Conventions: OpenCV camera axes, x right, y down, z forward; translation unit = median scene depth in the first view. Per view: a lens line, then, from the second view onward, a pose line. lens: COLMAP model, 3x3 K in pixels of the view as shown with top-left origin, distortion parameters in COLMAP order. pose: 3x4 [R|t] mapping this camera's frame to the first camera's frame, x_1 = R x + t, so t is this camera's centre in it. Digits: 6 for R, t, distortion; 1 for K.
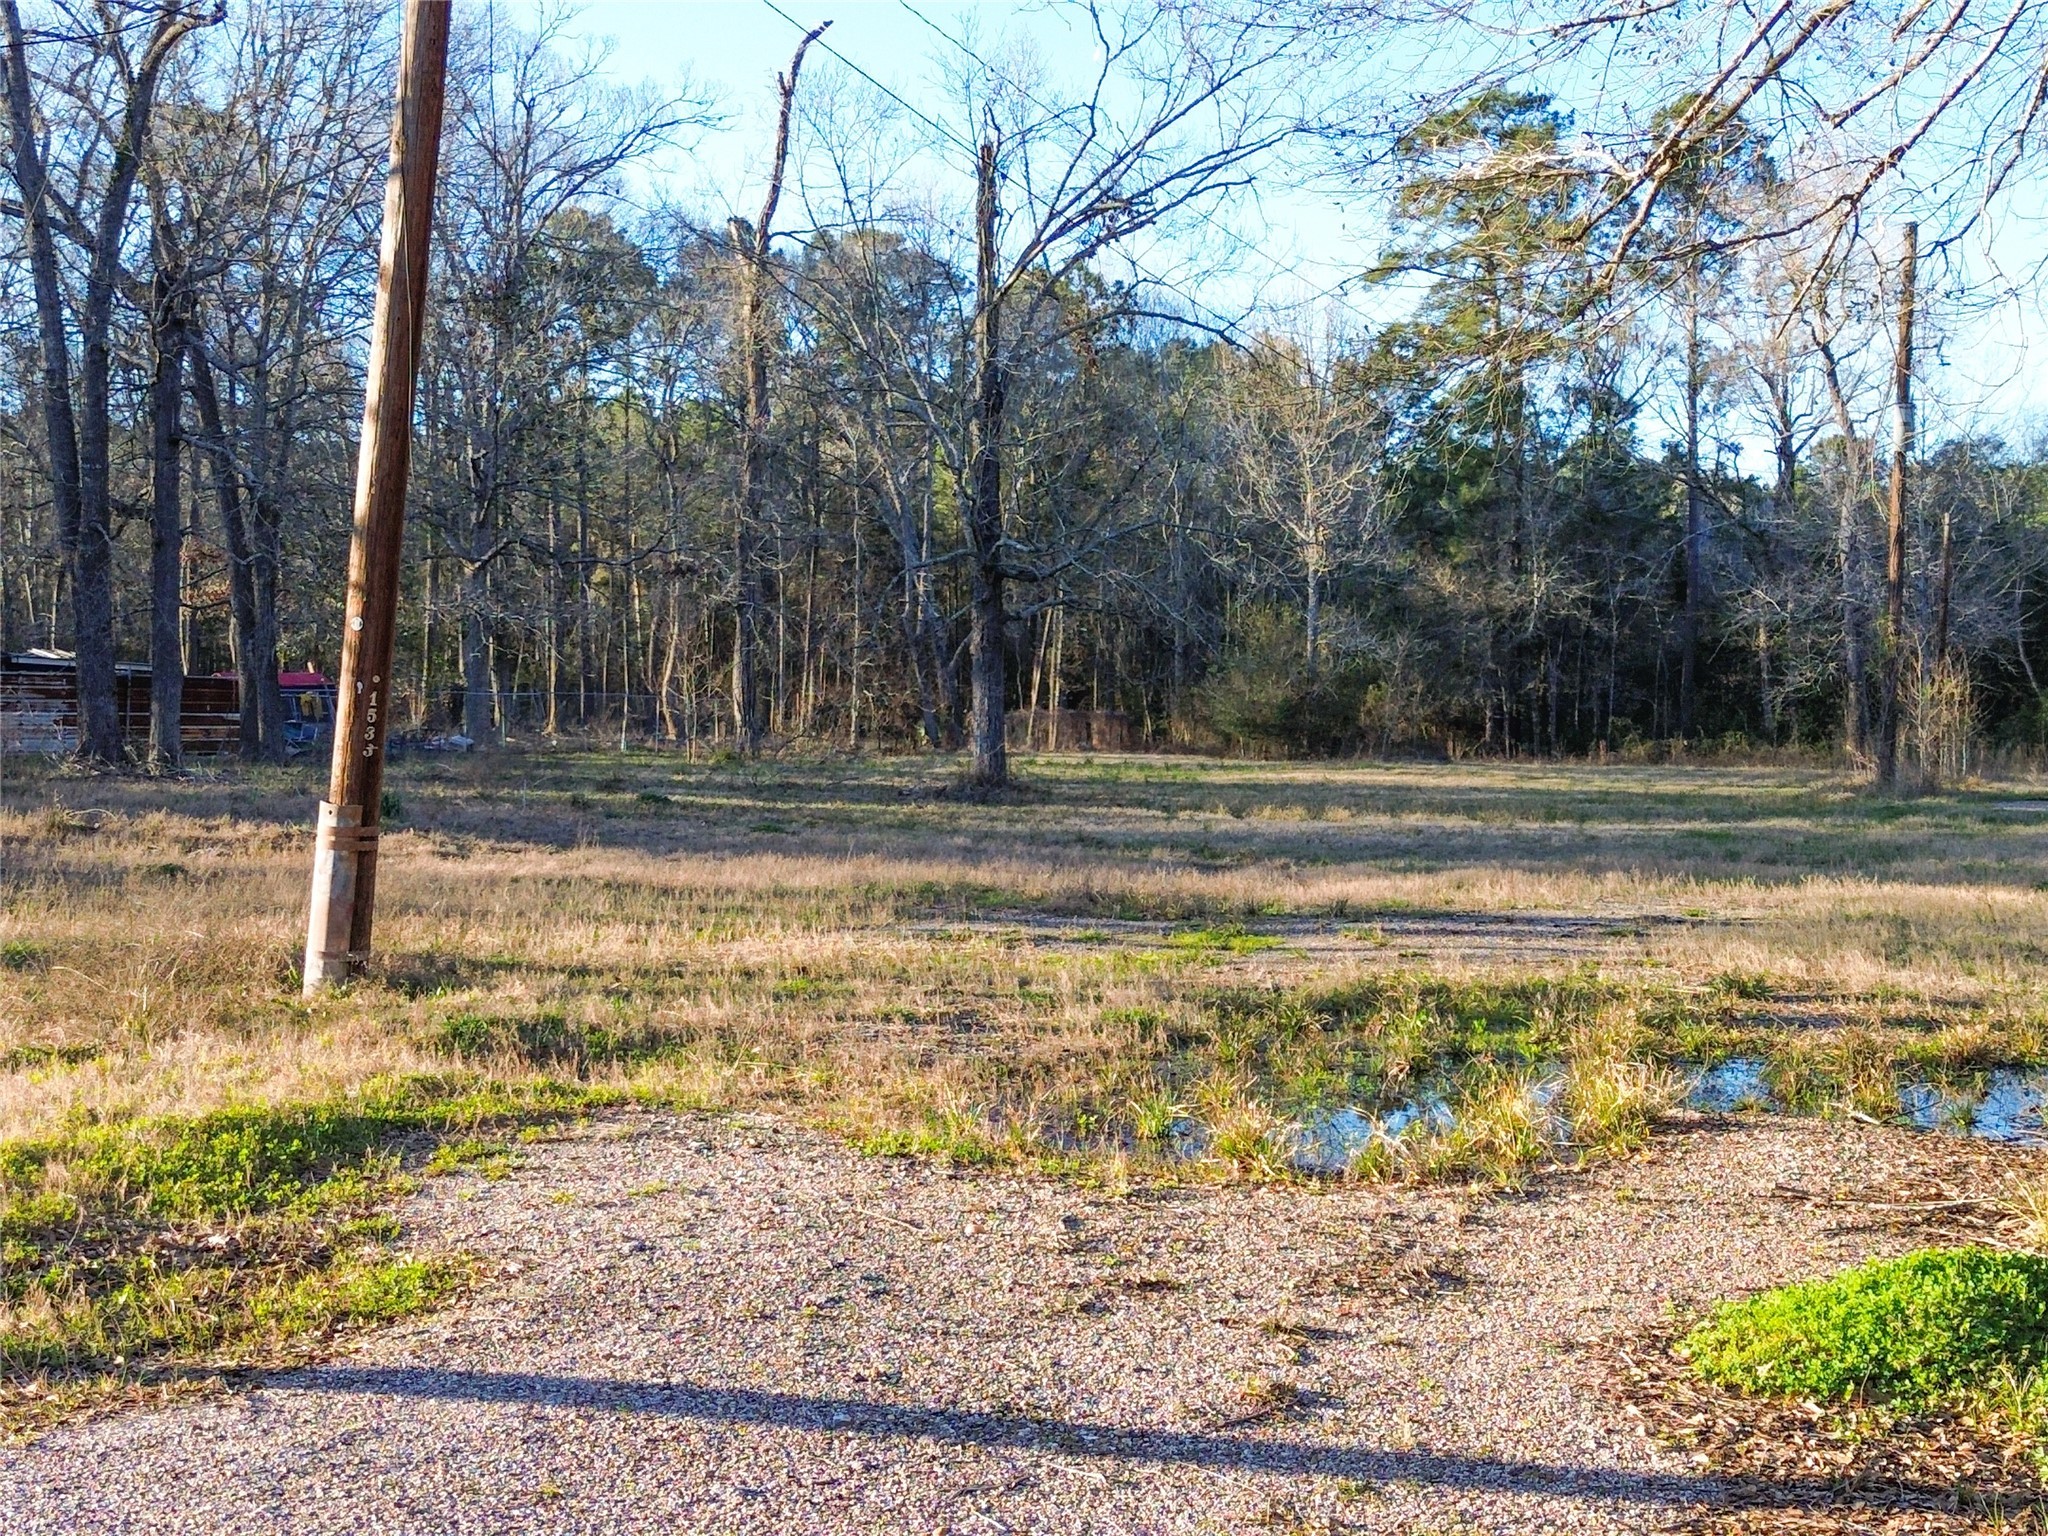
lens RADIAL K [[2660.7, 0, 1021.9], [0, 2660.7, 763.2], [0, 0, 1]] dist [0.135024, -0.325711]
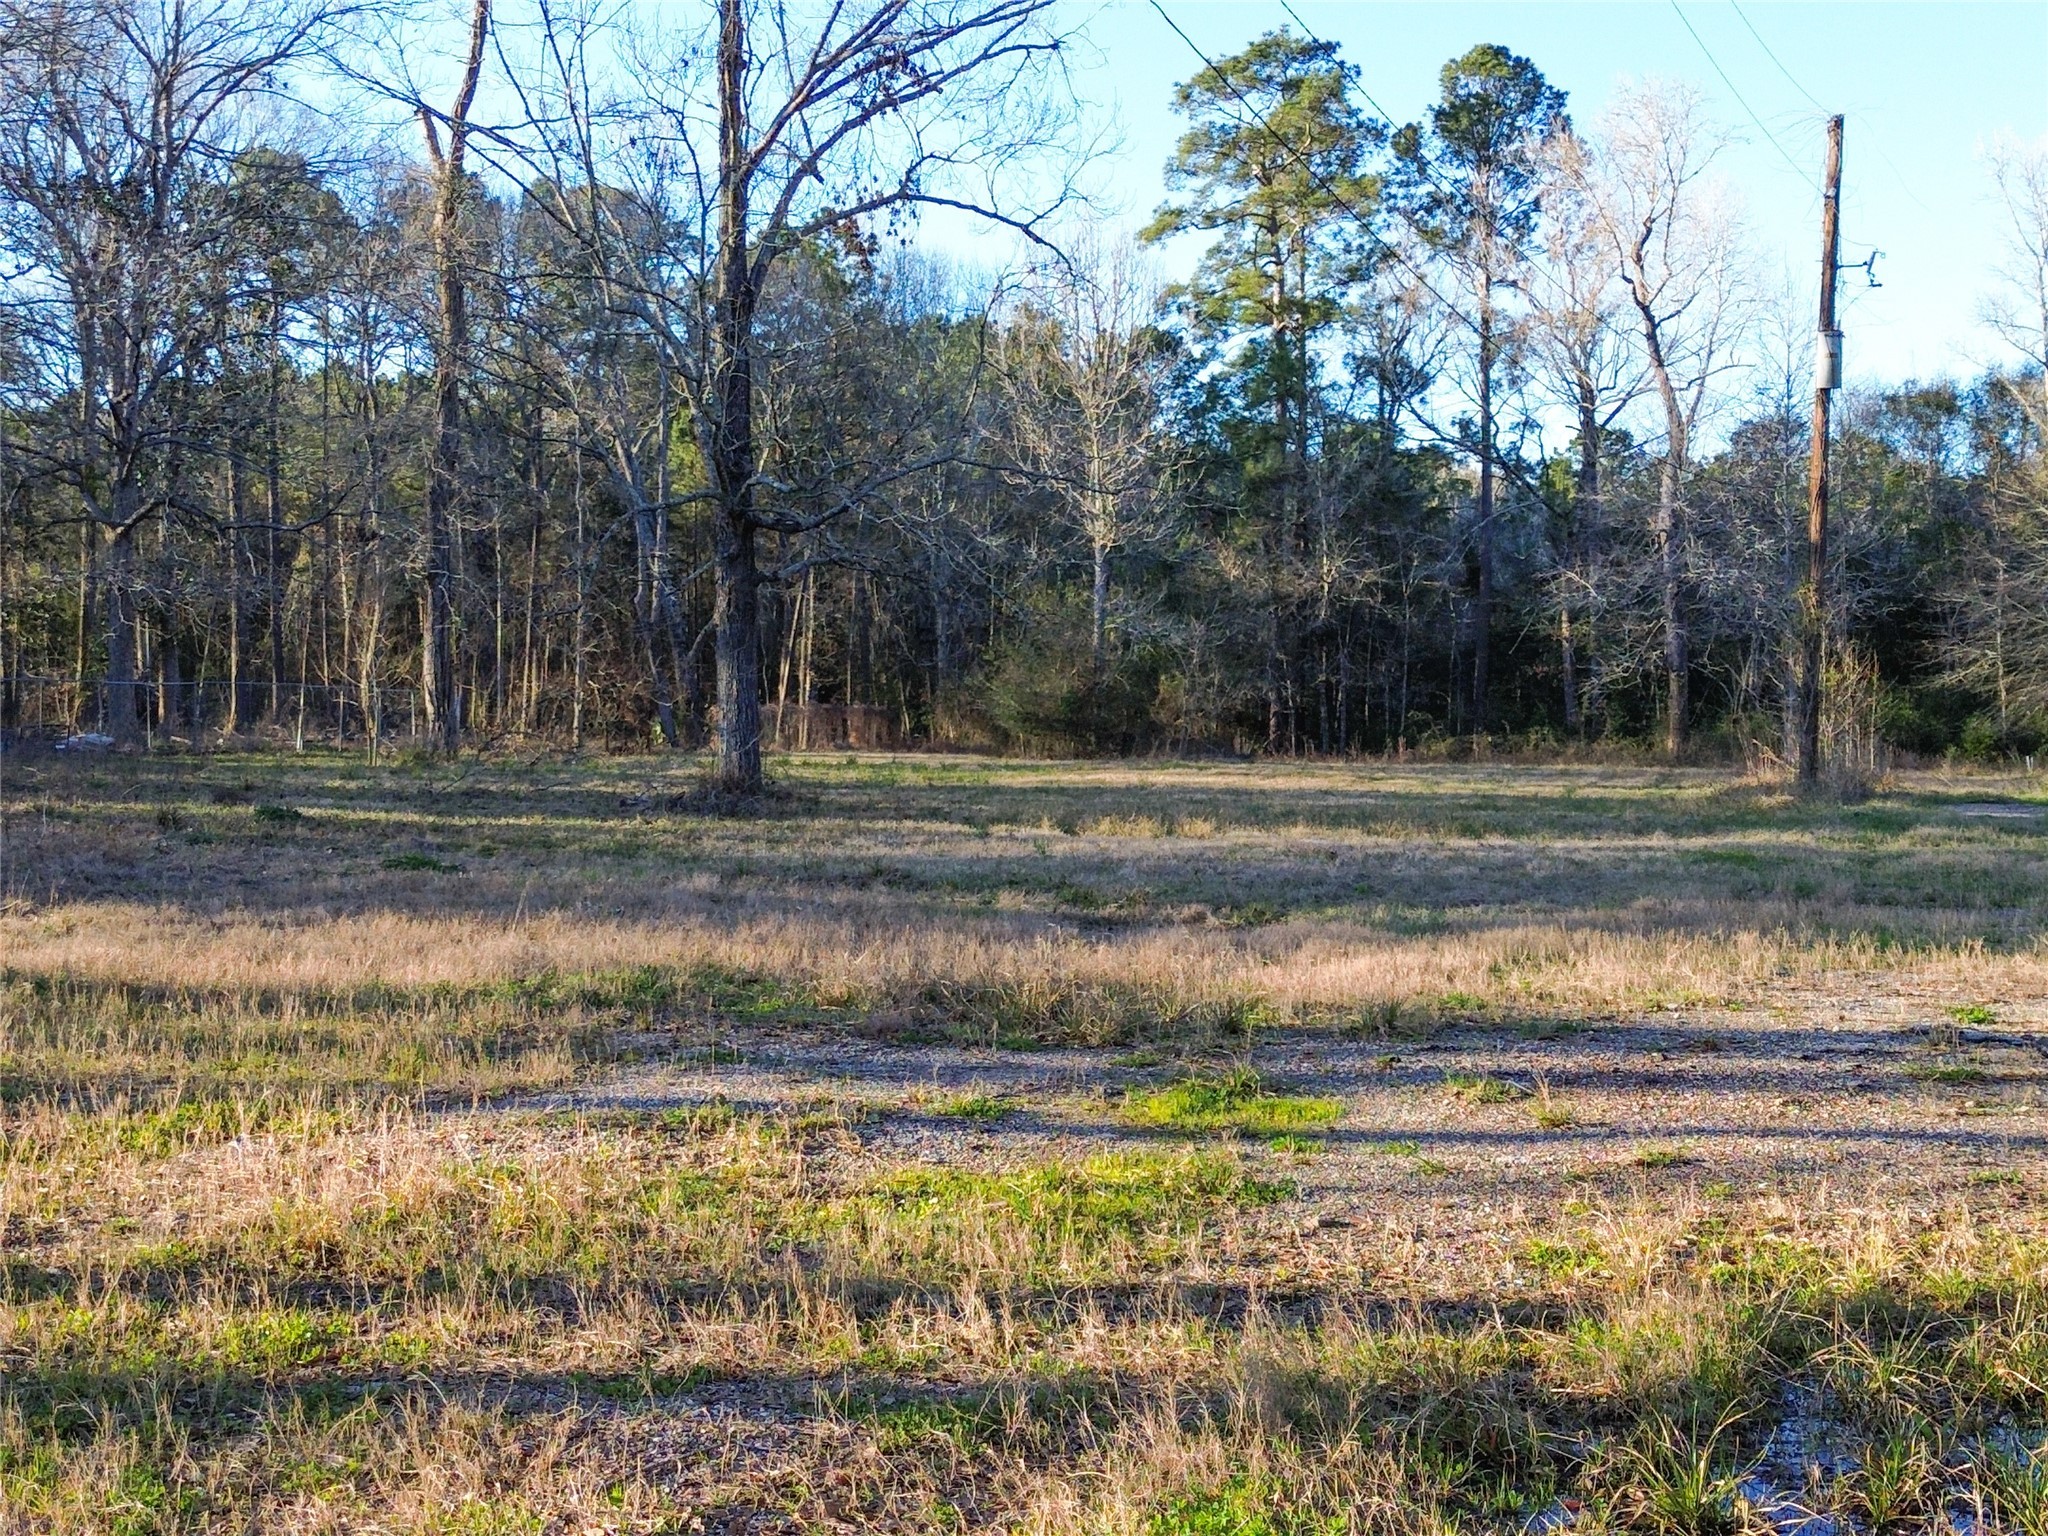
lens RADIAL K [[2660.7, 0, 1021.9], [0, 2660.7, 763.2], [0, 0, 1]] dist [0.135024, -0.325711]
pose [[0.995312, -0.003740, 0.096645, -0.005045], [0.003749, 0.999993, 0.000084, 0.000142], [-0.096645, 0.000279, 0.995319, 0.206510]]
